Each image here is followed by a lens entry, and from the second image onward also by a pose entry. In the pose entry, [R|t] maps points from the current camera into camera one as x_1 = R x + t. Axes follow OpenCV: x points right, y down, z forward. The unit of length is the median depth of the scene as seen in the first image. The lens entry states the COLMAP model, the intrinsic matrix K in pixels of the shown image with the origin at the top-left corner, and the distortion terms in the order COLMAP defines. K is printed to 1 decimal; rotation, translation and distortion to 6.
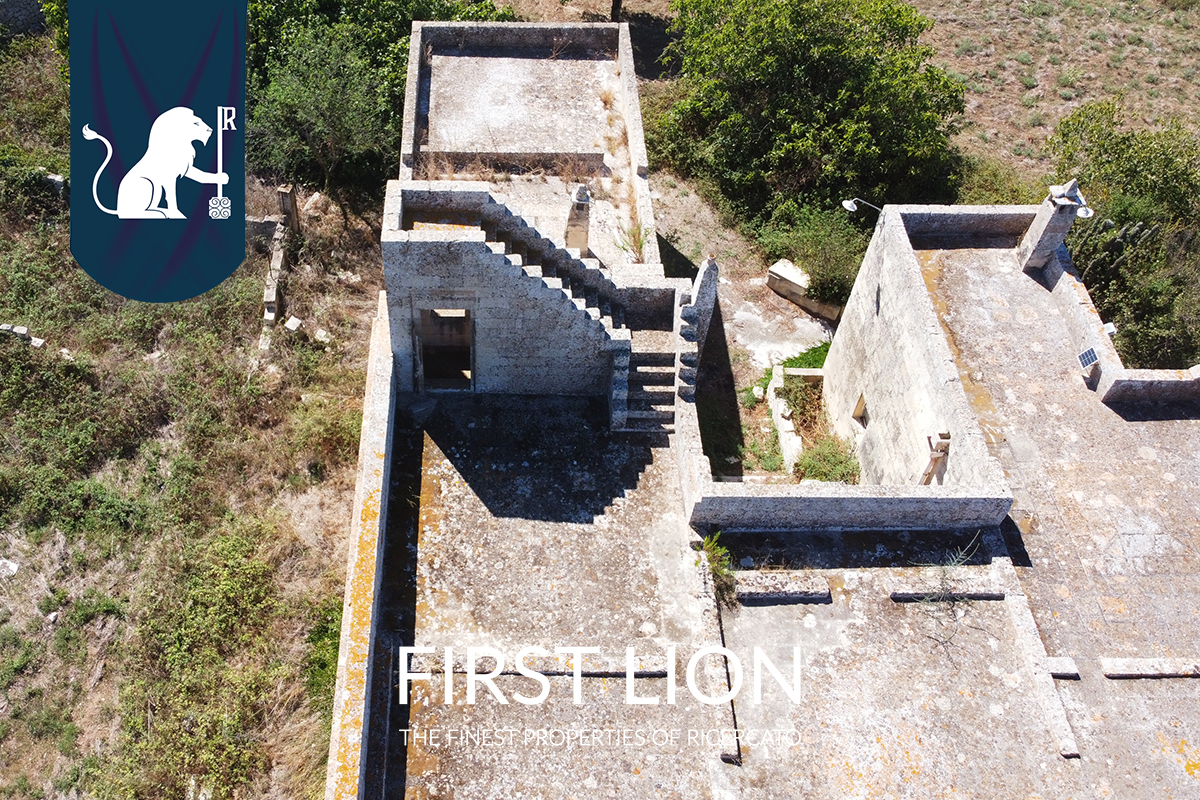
lens RADIAL K [[1076.7, 0, 486.1], [0, 1076.7, 380.0], [0, 0, 1]] dist [-0.000215, -0.010022]
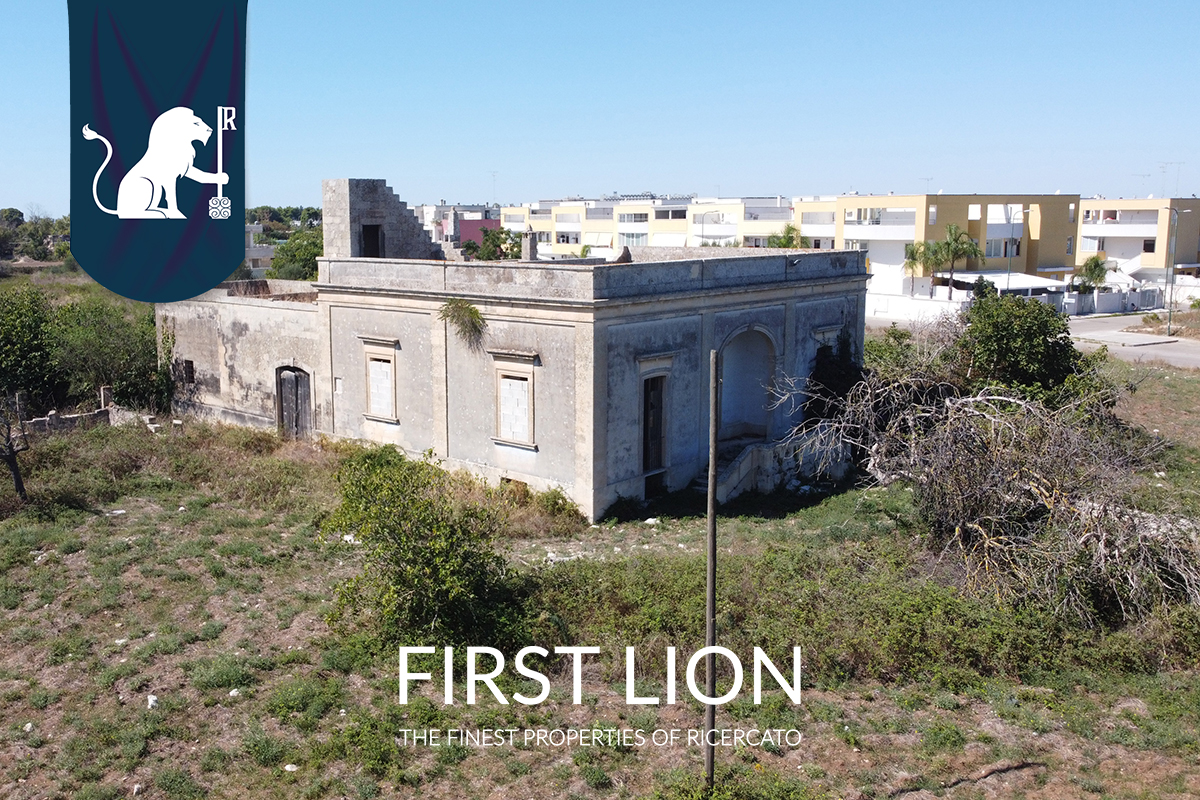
lens RADIAL K [[1076.7, 0, 486.1], [0, 1076.7, 380.0], [0, 0, 1]] dist [-0.000215, -0.010022]
pose [[0.702663, -0.120545, 0.701237, -1.402996], [0.552463, 0.713499, -0.430934, 1.184755], [-0.448385, 0.690209, 0.567946, -0.045034]]
